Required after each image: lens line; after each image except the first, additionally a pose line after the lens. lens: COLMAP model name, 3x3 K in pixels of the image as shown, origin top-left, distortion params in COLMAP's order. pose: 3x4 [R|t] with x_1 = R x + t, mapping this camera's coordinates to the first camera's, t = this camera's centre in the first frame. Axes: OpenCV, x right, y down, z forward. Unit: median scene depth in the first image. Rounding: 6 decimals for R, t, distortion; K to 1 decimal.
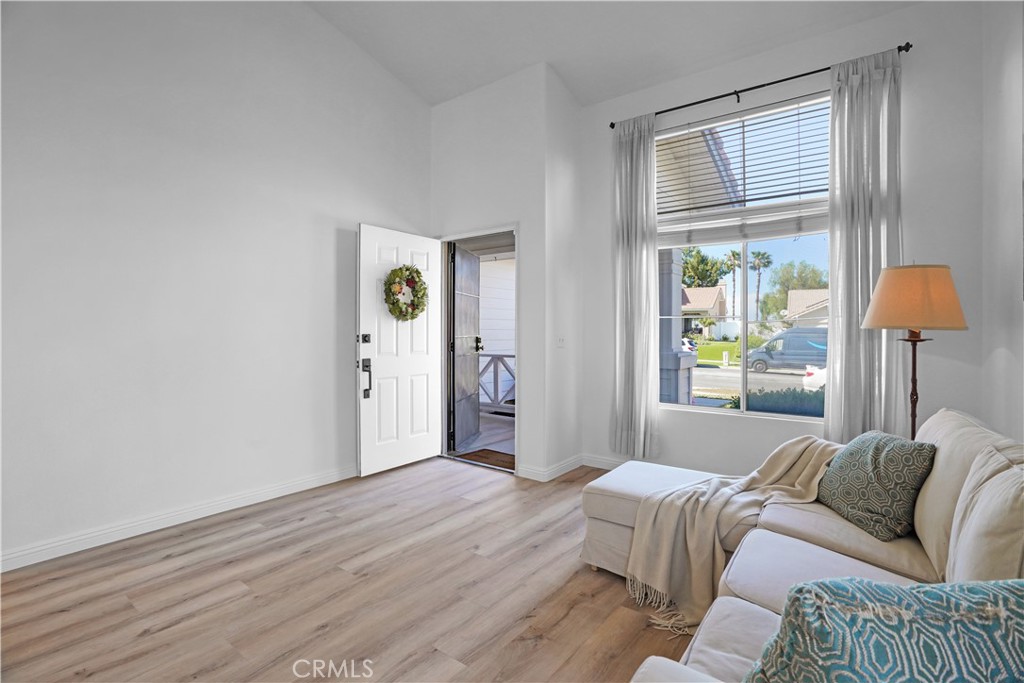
lens RADIAL K [[495.7, 0, 512.0], [0, 495.7, 325.9], [0, 0, 1]] dist [-0.042584, 0.000143]
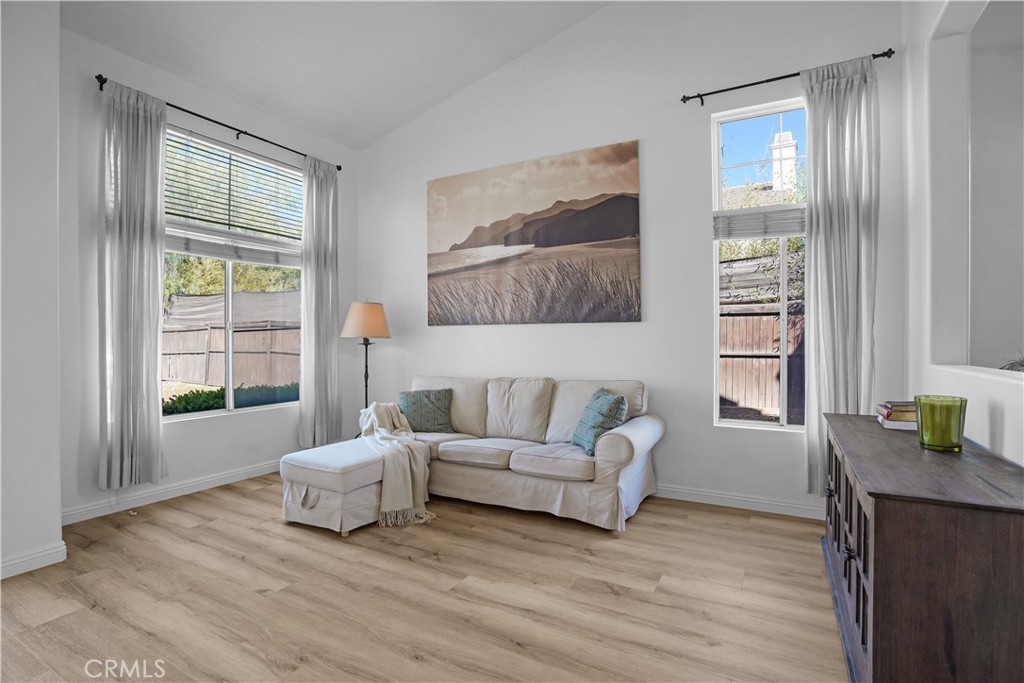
lens RADIAL K [[478.2, 0, 512.0], [0, 478.2, 341.5], [0, 0, 1]] dist [-0.072515, 0.022641]
pose [[-0.145276, -0.010689, 0.989333, -0.982958], [-0.008749, 0.999916, 0.009519, -0.000595], [-0.989352, -0.007273, -0.145357, 0.722259]]
